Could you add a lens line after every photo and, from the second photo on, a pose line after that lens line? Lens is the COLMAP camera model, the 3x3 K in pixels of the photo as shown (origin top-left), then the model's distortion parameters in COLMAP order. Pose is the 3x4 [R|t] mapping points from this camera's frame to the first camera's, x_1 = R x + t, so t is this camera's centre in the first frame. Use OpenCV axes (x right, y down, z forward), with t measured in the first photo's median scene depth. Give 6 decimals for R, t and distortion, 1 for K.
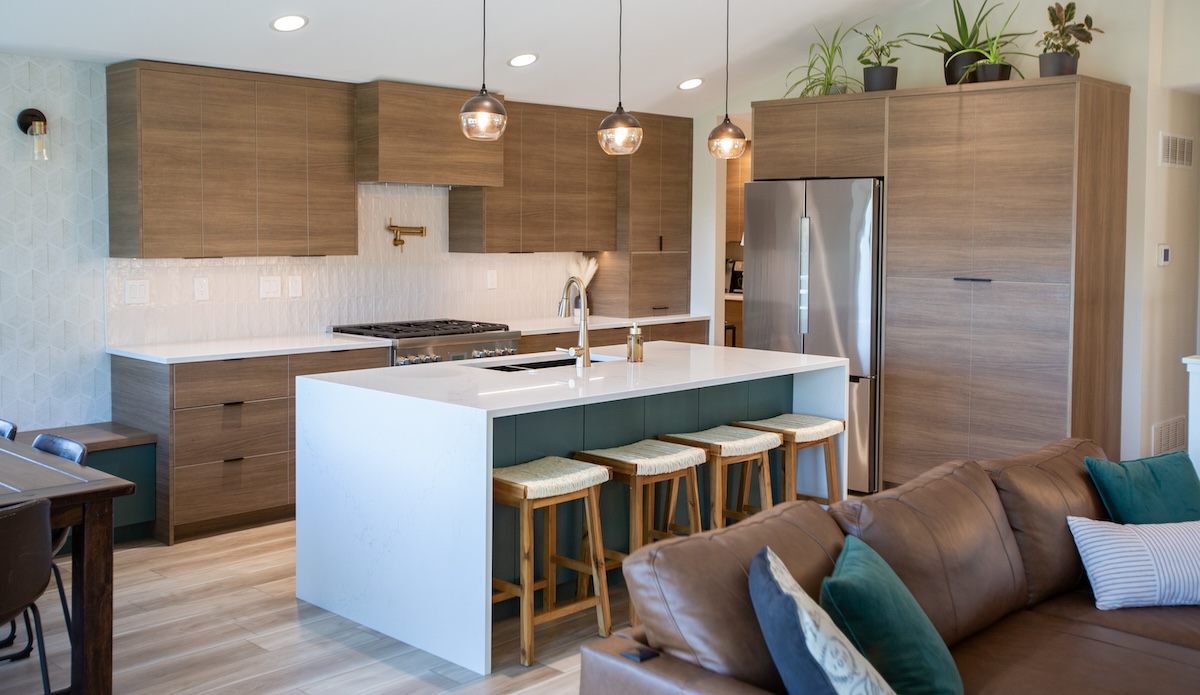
lens RADIAL K [[1178.9, 0, 600.0], [0, 1178.9, 275.1], [0, 0, 1]] dist [0.016670, 0.000000]
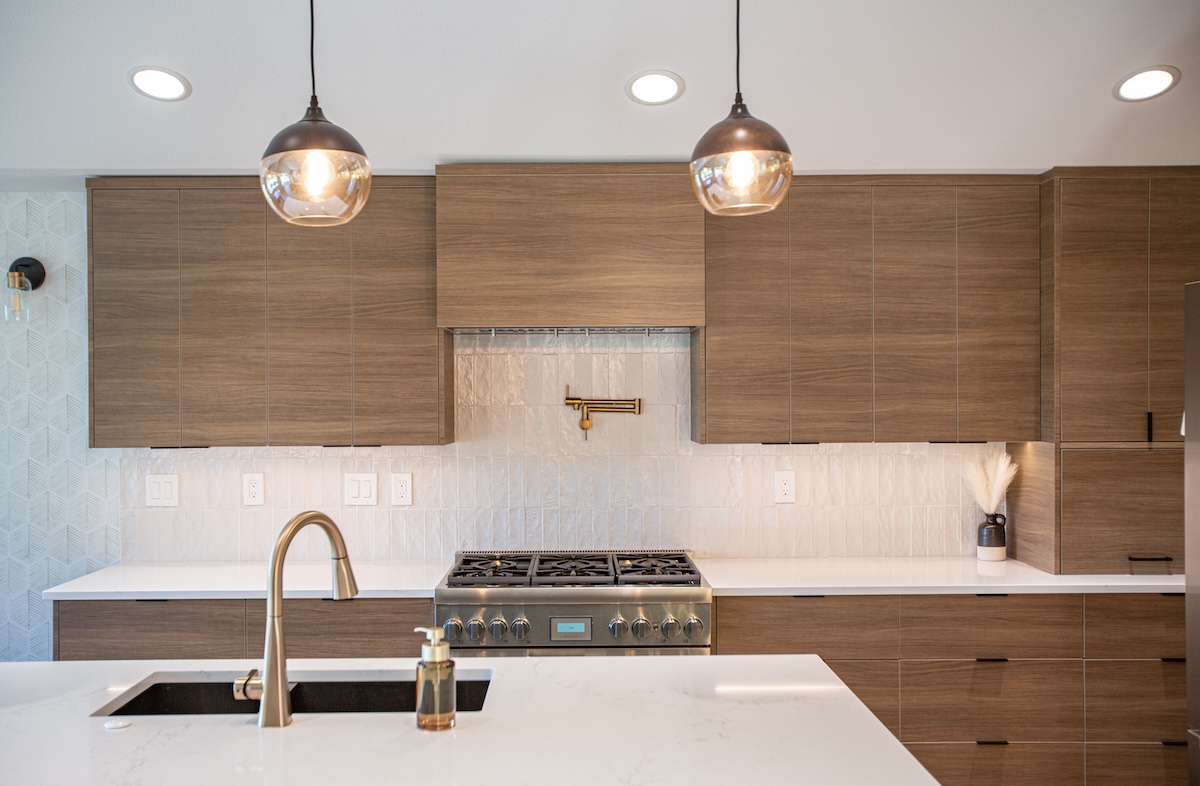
lens RADIAL K [[1151.5, 0, 589.8], [0, 1151.5, 402.7], [0, 0, 1]] dist [0.010006, 0.000000]
pose [[0.701600, -0.007325, -0.712533, 0.296970], [-0.019047, 0.999397, -0.029028, -0.023706], [0.712316, 0.033937, 0.701038, 0.634818]]
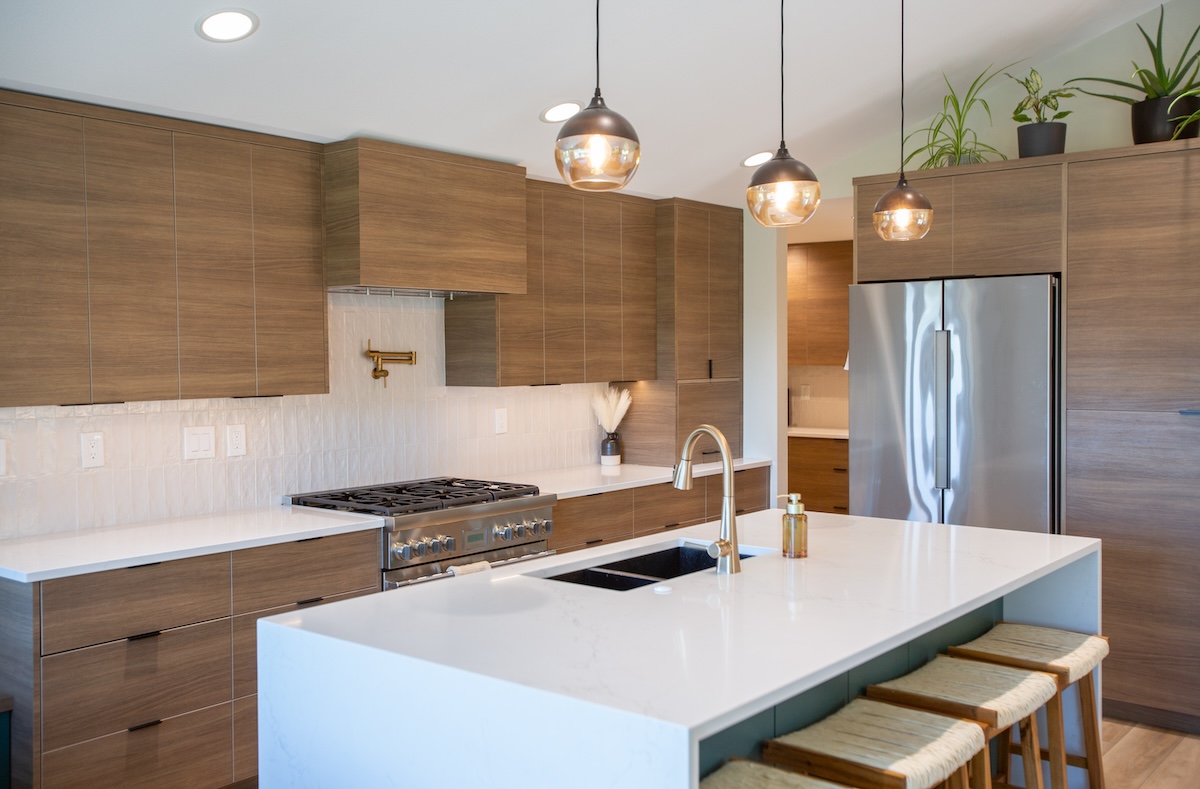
lens RADIAL K [[1131.3, 0, 599.7], [0, 1131.3, 384.7], [0, 0, 1]] dist [0.023230, 0.000000]
pose [[0.996862, -0.017385, 0.077227, -0.101007], [0.018365, 0.999759, -0.012000, -0.011381], [-0.076999, 0.013381, 0.996941, 0.336966]]
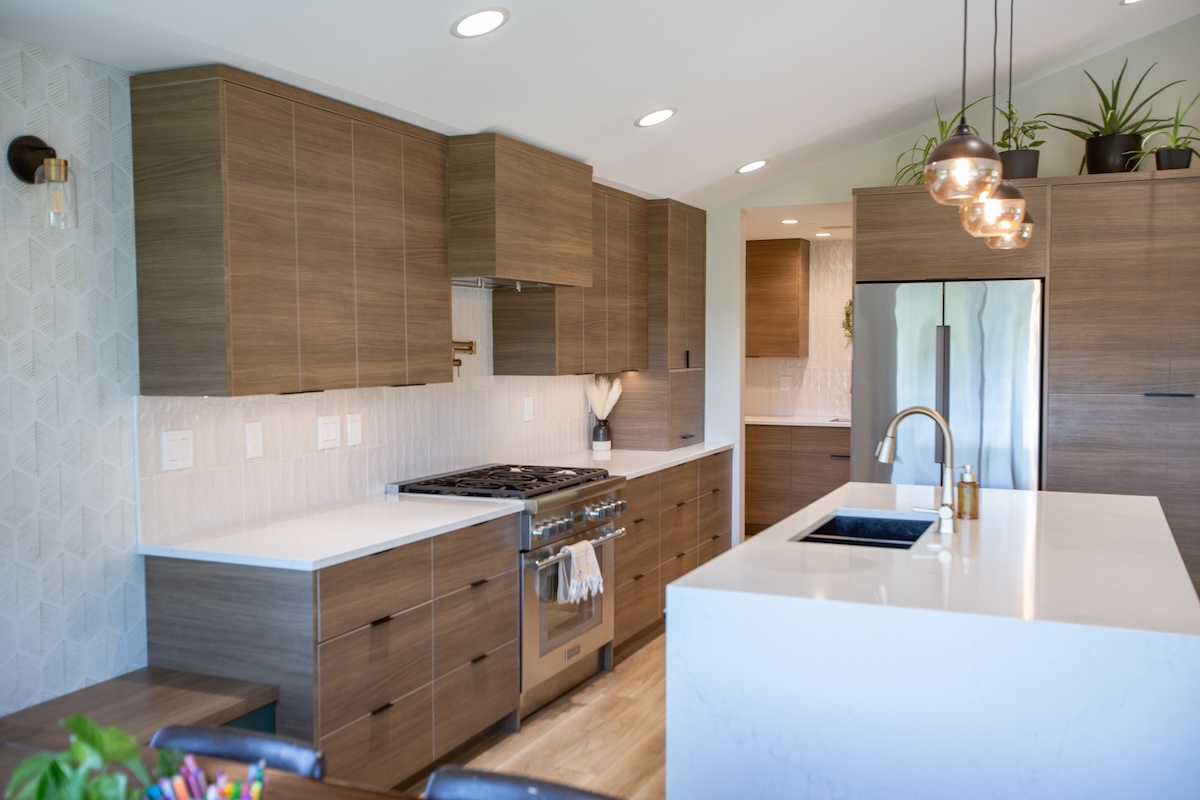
lens RADIAL K [[1131.3, 0, 602.0], [0, 1131.3, 396.0], [0, 0, 1]] dist [0.023230, 0.000000]
pose [[0.938315, -0.025939, 0.344809, -0.361656], [0.023640, 0.999661, 0.010872, -0.014119], [-0.344974, -0.002050, 0.938610, 0.345235]]
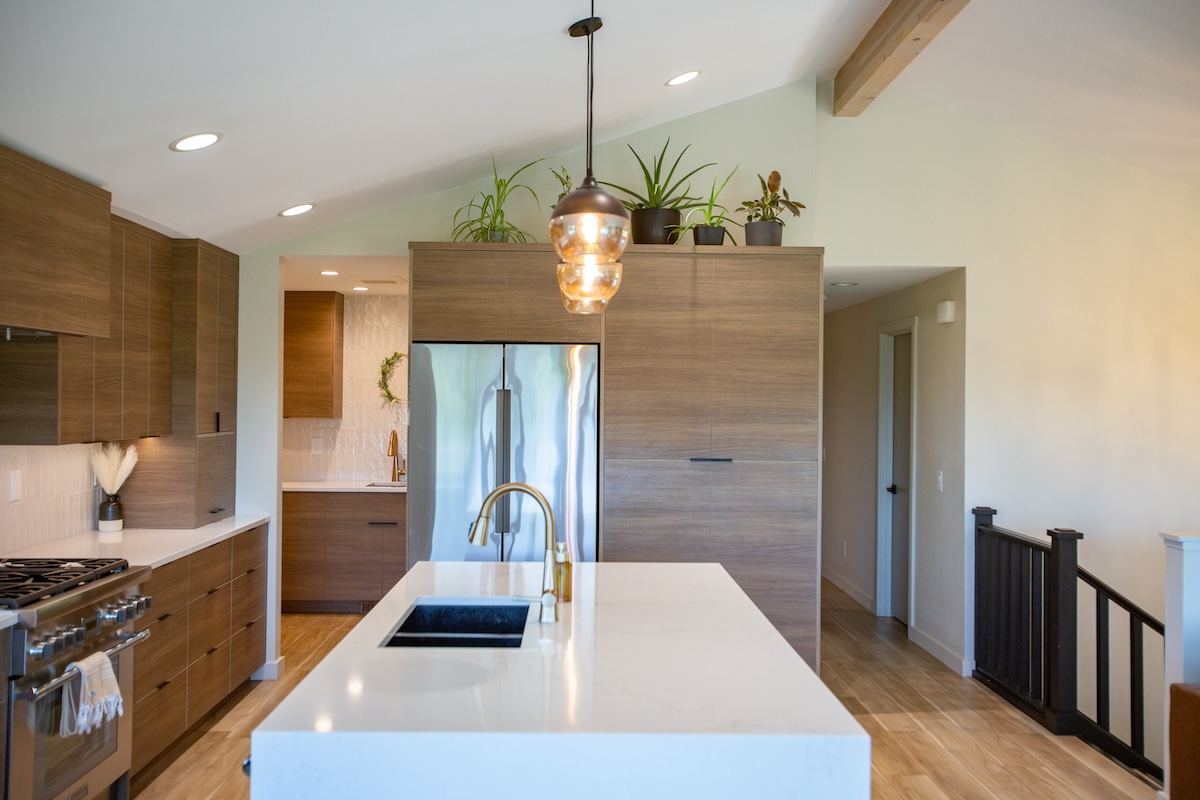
lens RADIAL K [[1131.3, 0, 592.9], [0, 1131.3, 394.7], [0, 0, 1]] dist [0.023230, 0.000000]
pose [[0.712447, 0.001270, 0.701724, -0.354099], [0.025293, 0.999302, -0.027488, -0.024017], [-0.701270, 0.037332, 0.711918, 0.430635]]
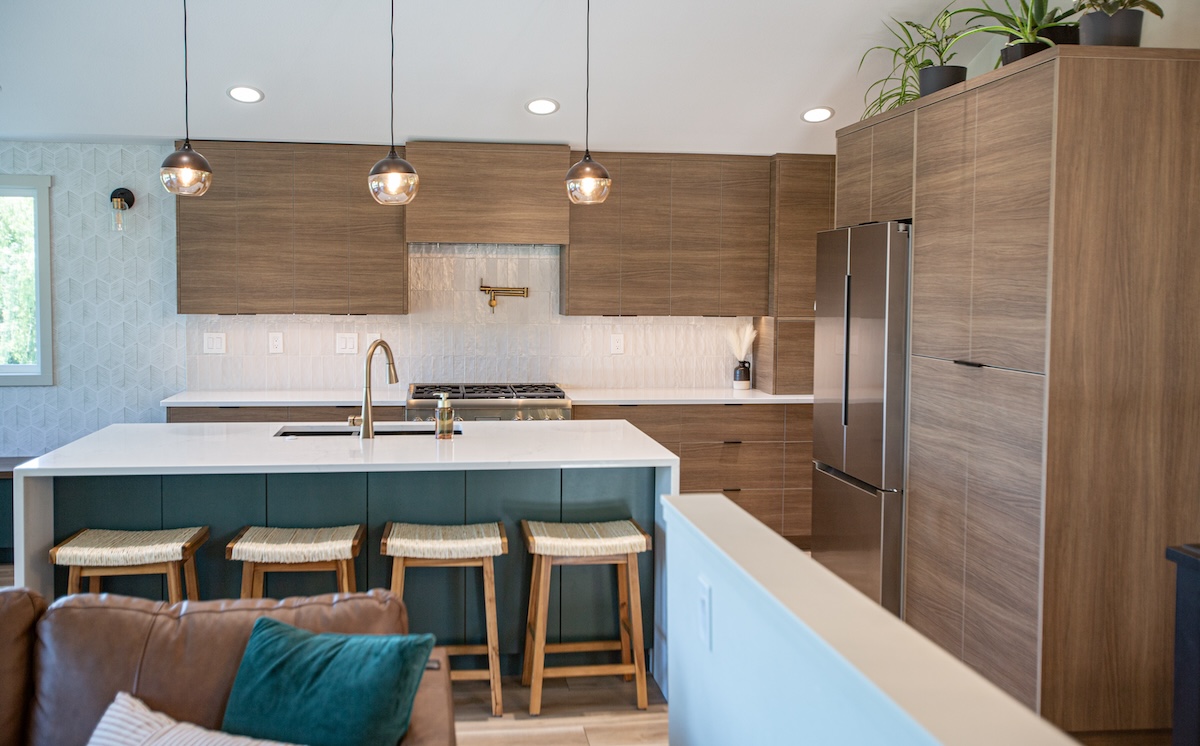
lens RADIAL K [[1133.9, 0, 604.6], [0, 1133.9, 343.9], [0, 0, 1]] dist [-0.006026, 0.000000]
pose [[0.791140, 0.030891, -0.610854, 0.538604], [-0.028586, 0.999500, 0.013522, -0.010130], [0.610966, 0.006764, 0.791628, 0.338583]]
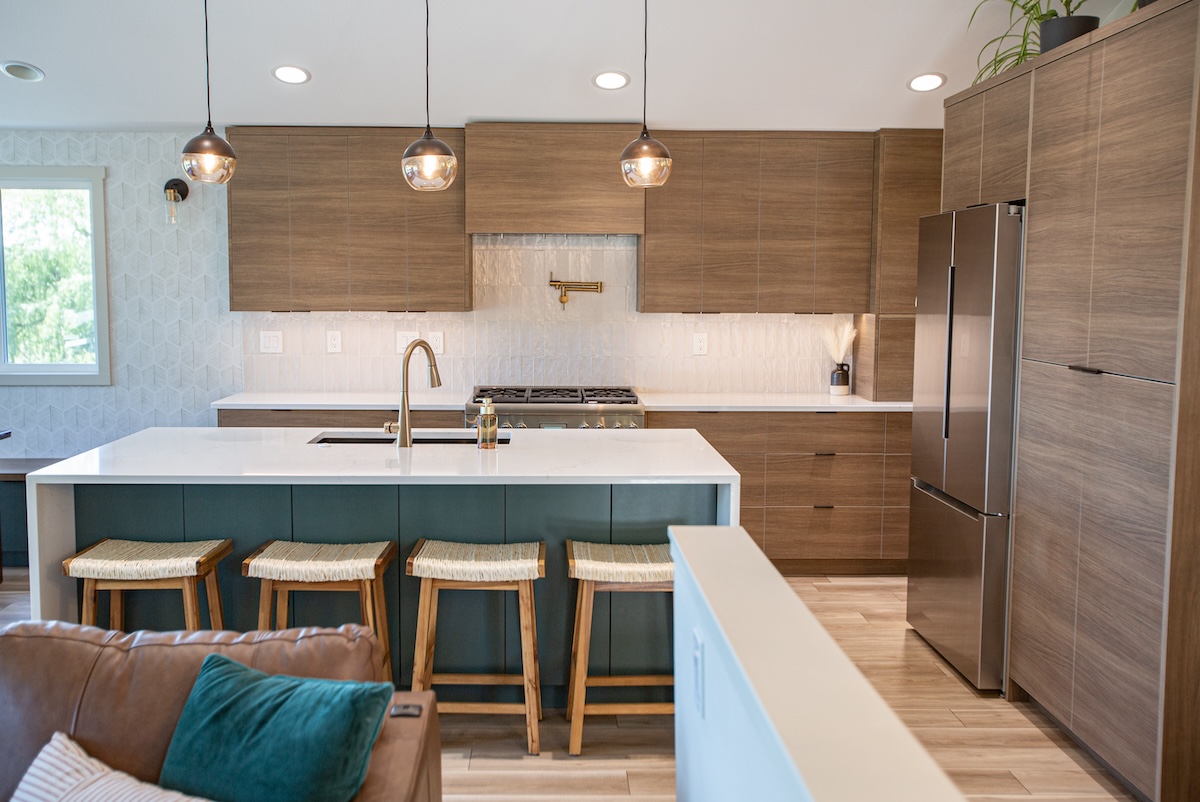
lens RADIAL K [[1189.3, 0, 575.4], [0, 1189.3, 396.8], [0, 0, 1]] dist [0.001973, 0.000000]
pose [[0.707798, 0.065292, -0.703391, 0.539268], [-0.029349, 0.997578, 0.063067, -0.011944], [0.705805, -0.023995, 0.708000, 0.394667]]
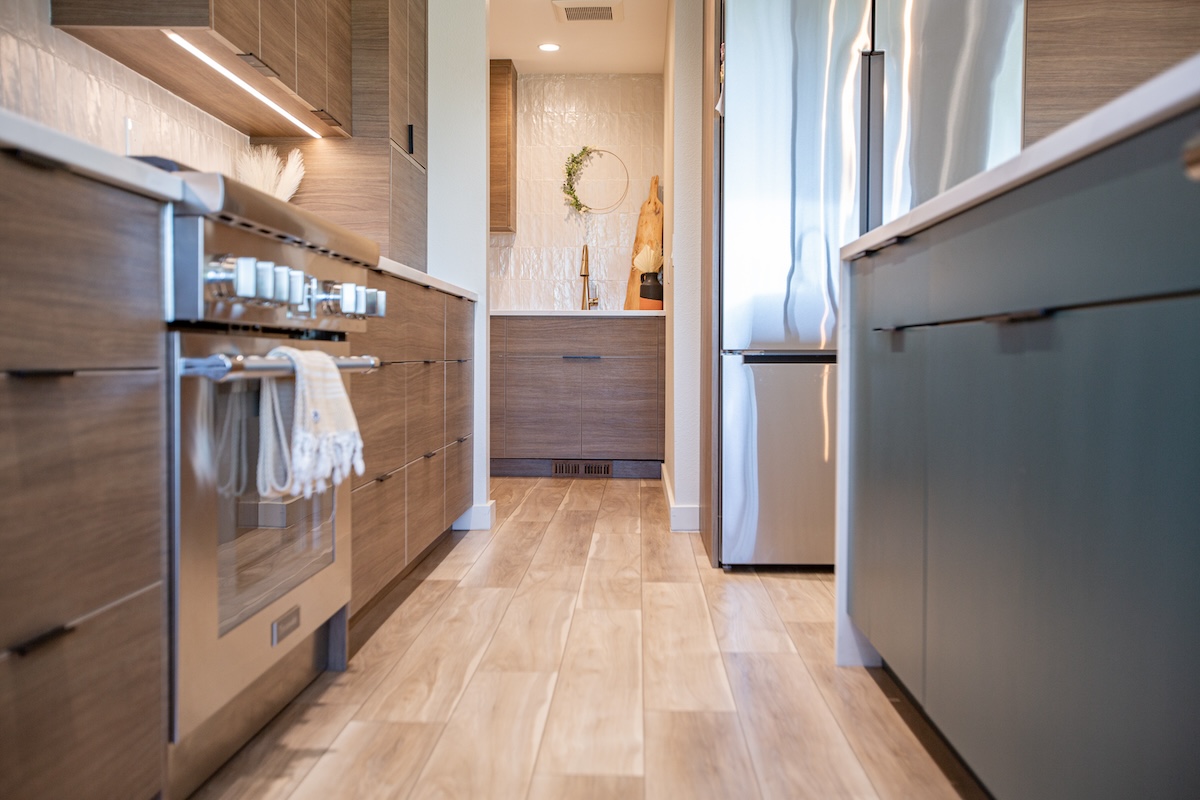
lens RADIAL K [[1131.3, 0, 600.7], [0, 1131.3, 389.0], [0, 0, 1]] dist [0.023230, 0.000000]
pose [[0.745069, -0.025088, 0.666515, -0.265820], [0.029618, 0.999551, 0.004516, 0.099144], [-0.666329, 0.016376, 0.745478, 0.764958]]
